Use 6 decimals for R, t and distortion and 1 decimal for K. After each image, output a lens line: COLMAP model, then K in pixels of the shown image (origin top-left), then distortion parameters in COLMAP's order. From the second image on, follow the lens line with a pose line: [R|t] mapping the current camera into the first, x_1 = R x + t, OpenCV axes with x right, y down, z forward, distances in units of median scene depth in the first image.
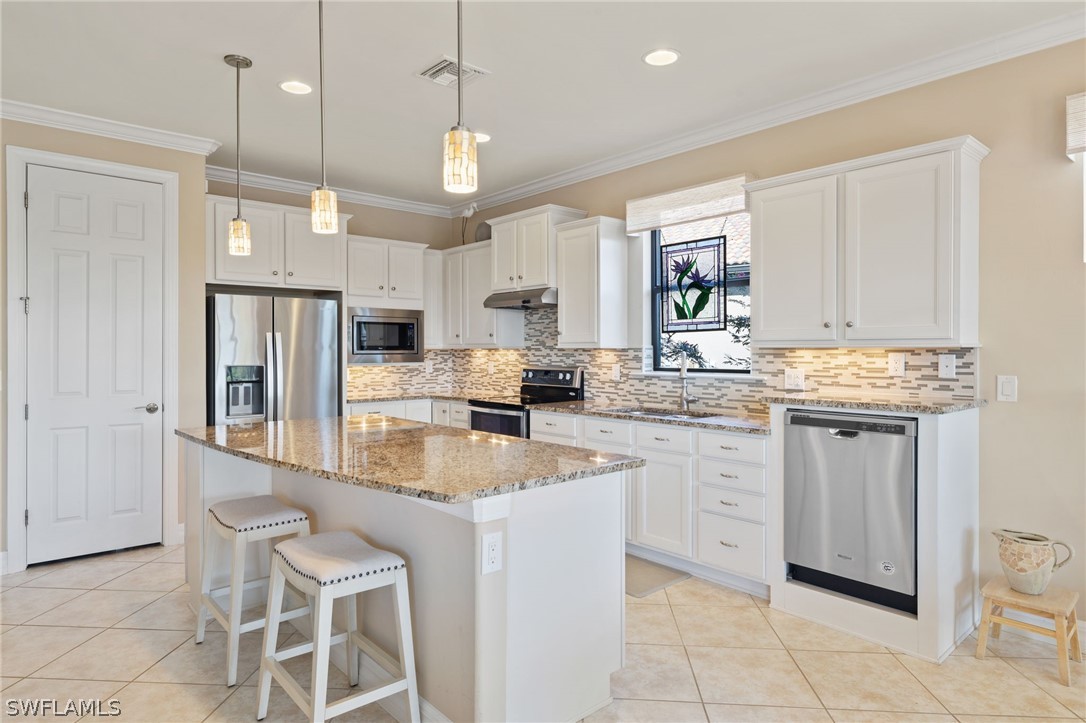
lens RADIAL K [[627.3, 0, 537.5], [0, 627.3, 351.2], [0, 0, 1]] dist [-0.000287, -0.000238]
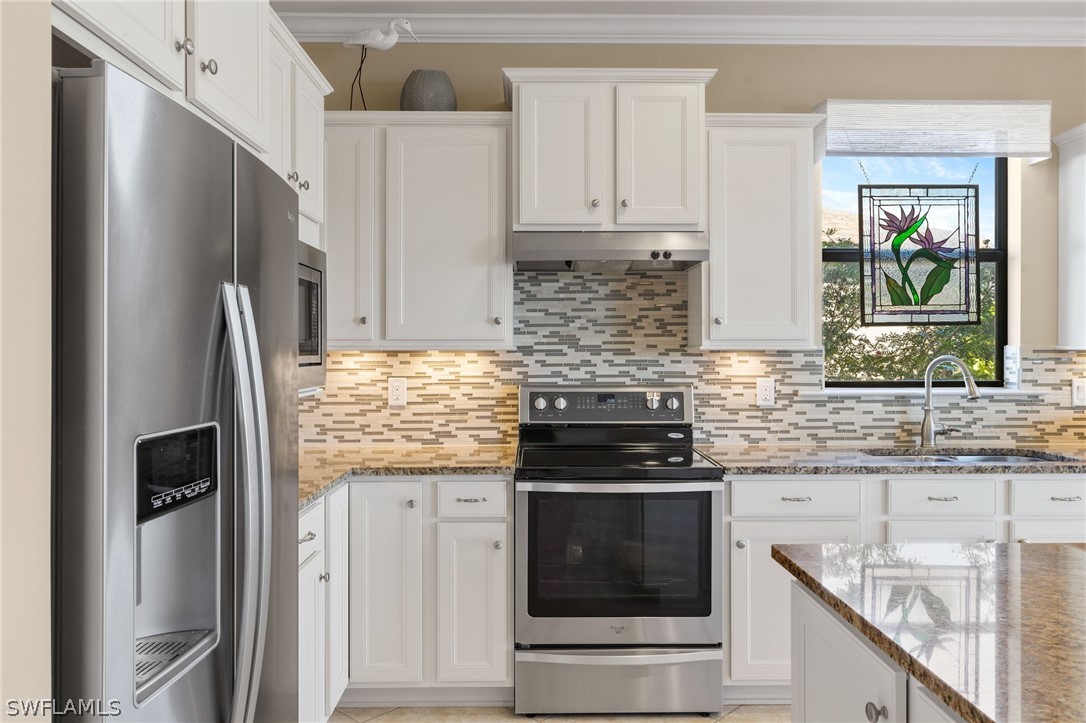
lens RADIAL K [[784.6, 0, 537.8], [0, 784.6, 347.0], [0, 0, 1]] dist [-0.001826, -0.000462]
pose [[0.645134, 0.002789, 0.764065, -0.613499], [0.001472, 0.999987, -0.004893, -0.004982], [-0.764068, 0.004282, 0.645121, 0.760567]]
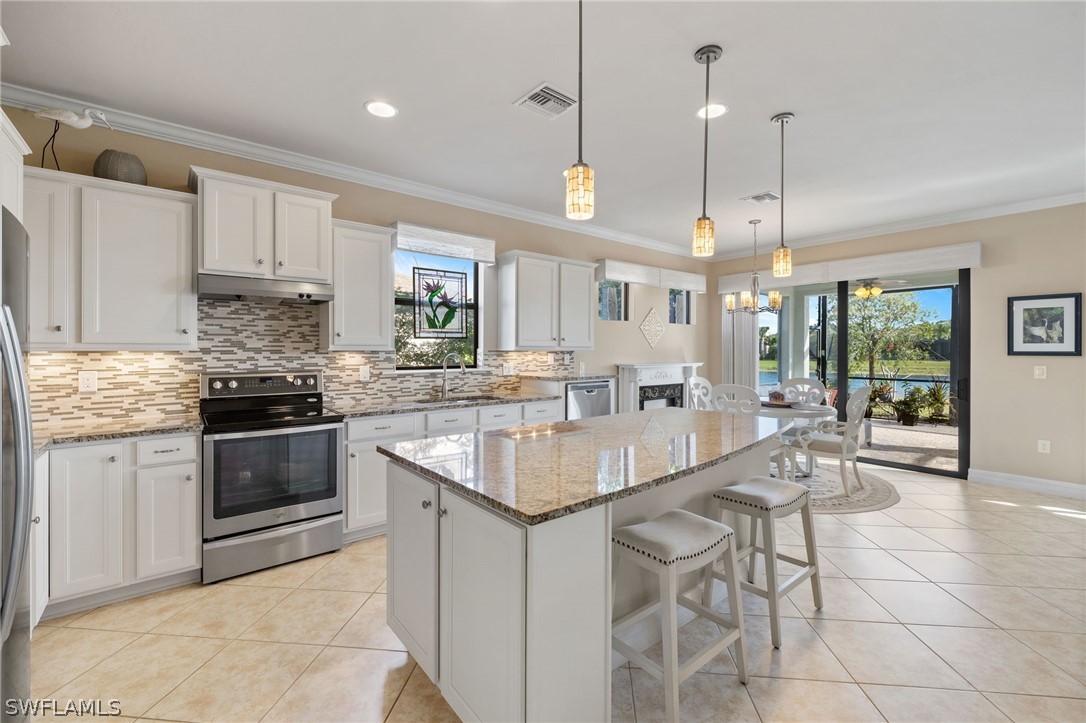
lens RADIAL K [[459.4, 0, 537.9], [0, 459.4, 350.3], [0, 0, 1]] dist [-0.001230, -0.000043]
pose [[0.036557, -0.000788, 0.999331, -0.704558], [0.000828, 0.999999, 0.000758, -0.006411], [-0.999331, 0.000800, 0.036557, 0.741461]]
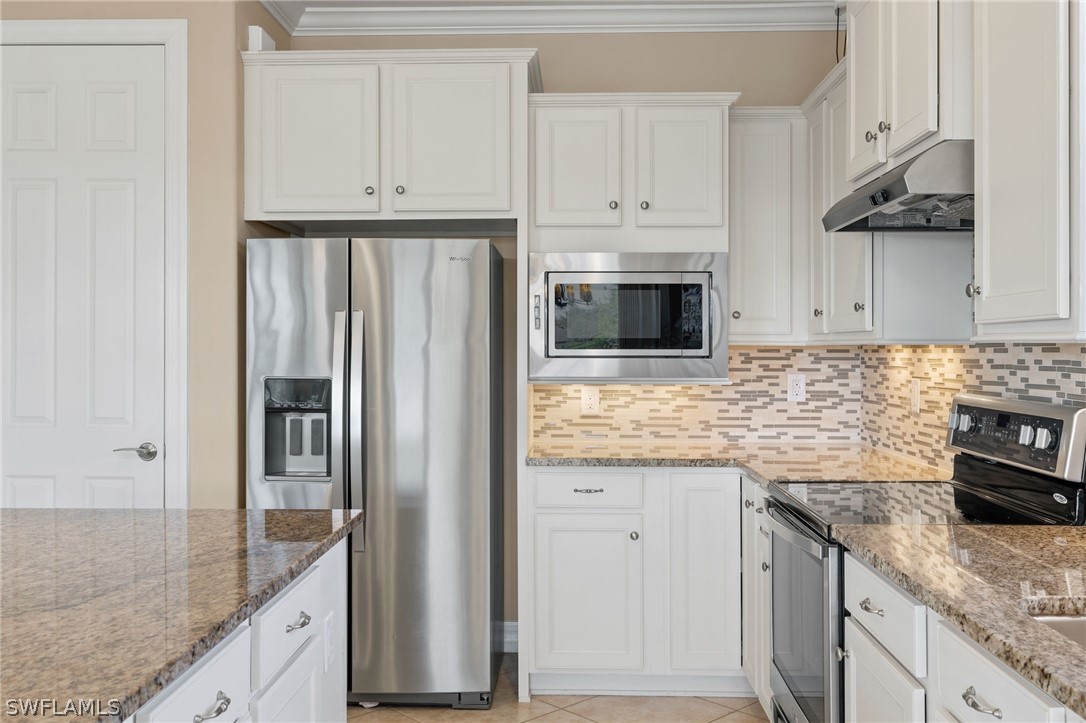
lens RADIAL K [[969.9, 0, 542.0], [0, 969.9, 347.2], [0, 0, 1]] dist [0.003666, 0.005883]
pose [[0.733736, 0.000998, -0.679434, 0.214724], [-0.003710, 0.999990, -0.002538, -0.000603], [0.679424, 0.004383, 0.733733, 0.581918]]
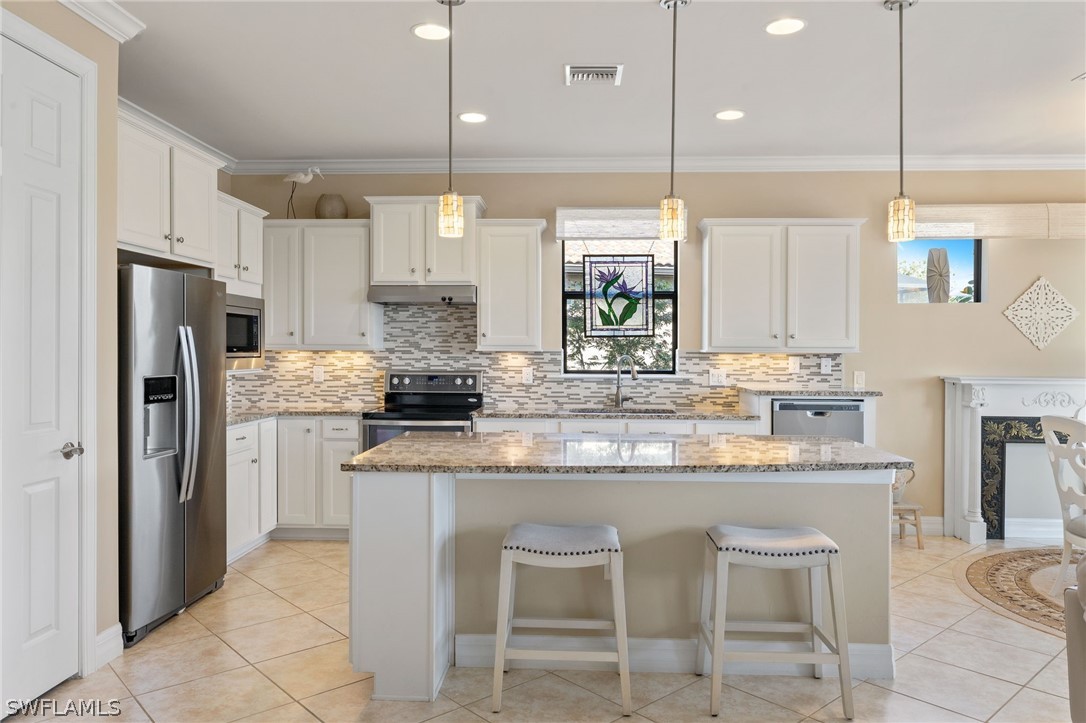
lens RADIAL K [[747.9, 0, 538.0], [0, 747.9, 351.2], [0, 0, 1]] dist [-0.000034, -0.002330]
pose [[0.698829, 0.003514, 0.715280, -0.775116], [-0.004211, 0.999991, -0.000798, -0.004483], [-0.715276, -0.002454, 0.698838, 0.178060]]
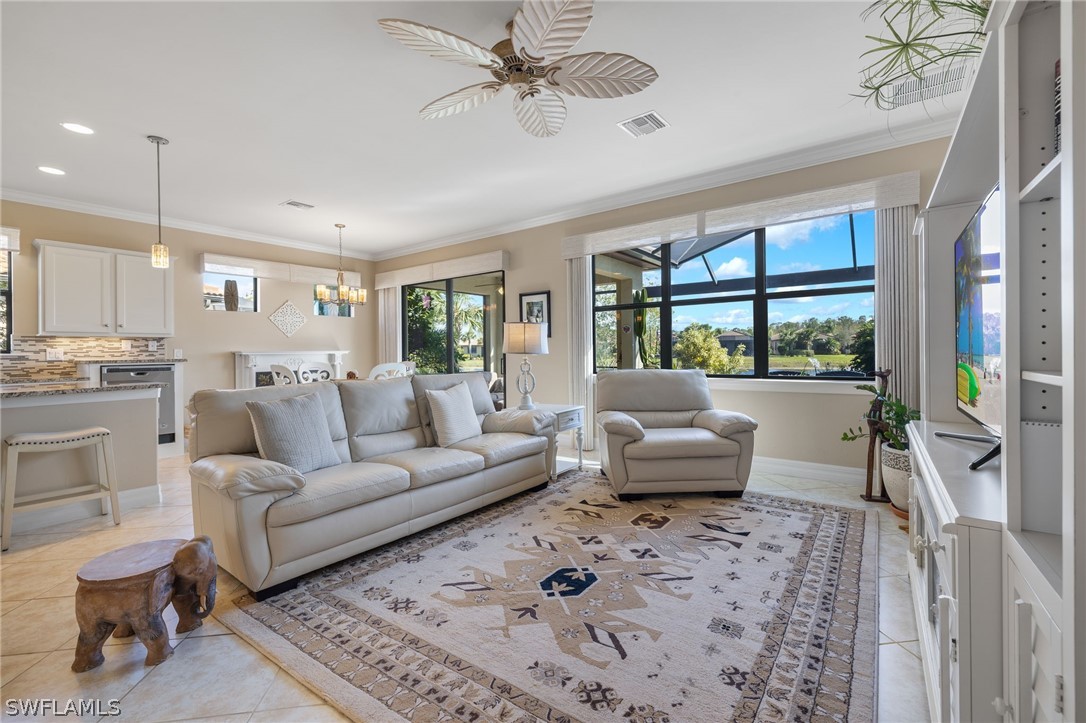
lens RADIAL K [[463.2, 0, 551.2], [0, 463.2, 350.7], [0, 0, 1]] dist [-0.001775, -0.000264]
pose [[-0.213063, 0.005070, 0.977025, -0.974856], [0.013582, 0.999905, -0.002227, 0.047267], [-0.976944, 0.012796, -0.213112, -0.069003]]
